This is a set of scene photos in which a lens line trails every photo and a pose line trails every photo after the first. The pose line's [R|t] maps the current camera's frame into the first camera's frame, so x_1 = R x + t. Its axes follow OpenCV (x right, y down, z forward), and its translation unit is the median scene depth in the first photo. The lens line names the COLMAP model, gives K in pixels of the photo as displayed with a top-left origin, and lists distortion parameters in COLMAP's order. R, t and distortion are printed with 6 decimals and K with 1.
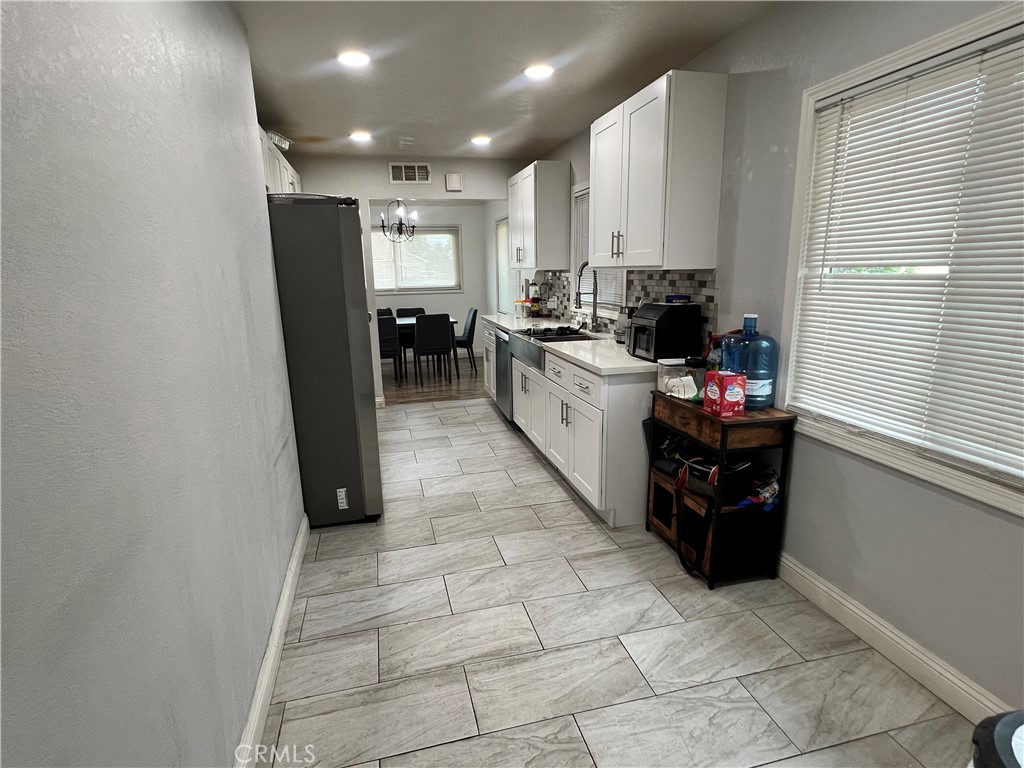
lens RADIAL K [[527.4, 0, 508.4], [0, 527.4, 384.2], [0, 0, 1]] dist [0.002462, 0.000020]
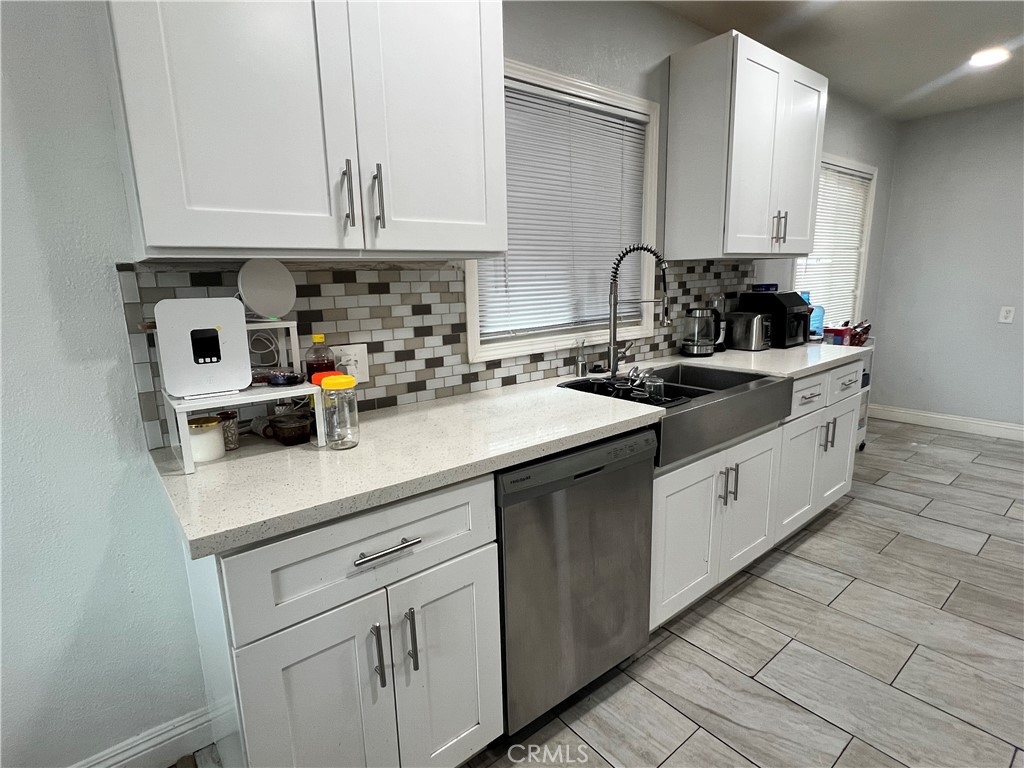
lens RADIAL K [[527.4, 0, 510.3], [0, 527.4, 387.6], [0, 0, 1]] dist [0.002462, 0.000020]
pose [[-0.420530, -0.160590, 0.892953, -0.381557], [0.226699, 0.934393, 0.274805, -0.332013], [-0.878500, 0.317995, -0.356535, 1.649814]]
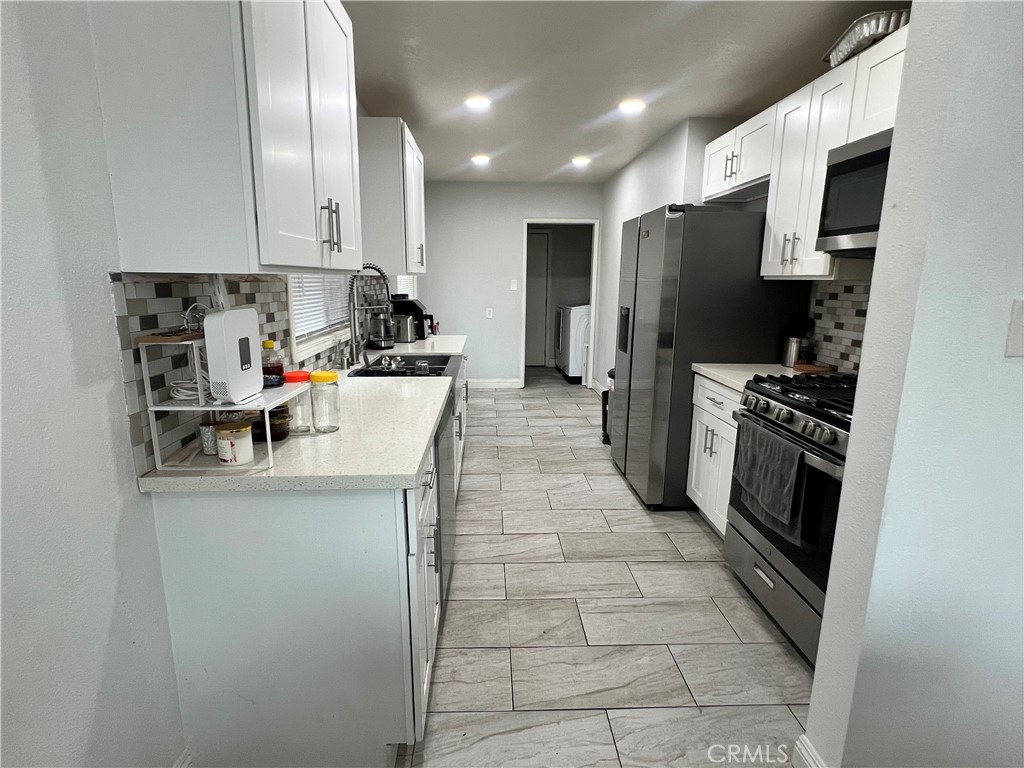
lens RADIAL K [[527.4, 0, 504.4], [0, 527.4, 383.4], [0, 0, 1]] dist [0.002462, 0.000020]
pose [[-0.976819, -0.030302, 0.211910, -0.233601], [0.057215, 0.916959, 0.394857, -0.432455], [-0.206277, 0.397829, -0.893970, 2.026078]]
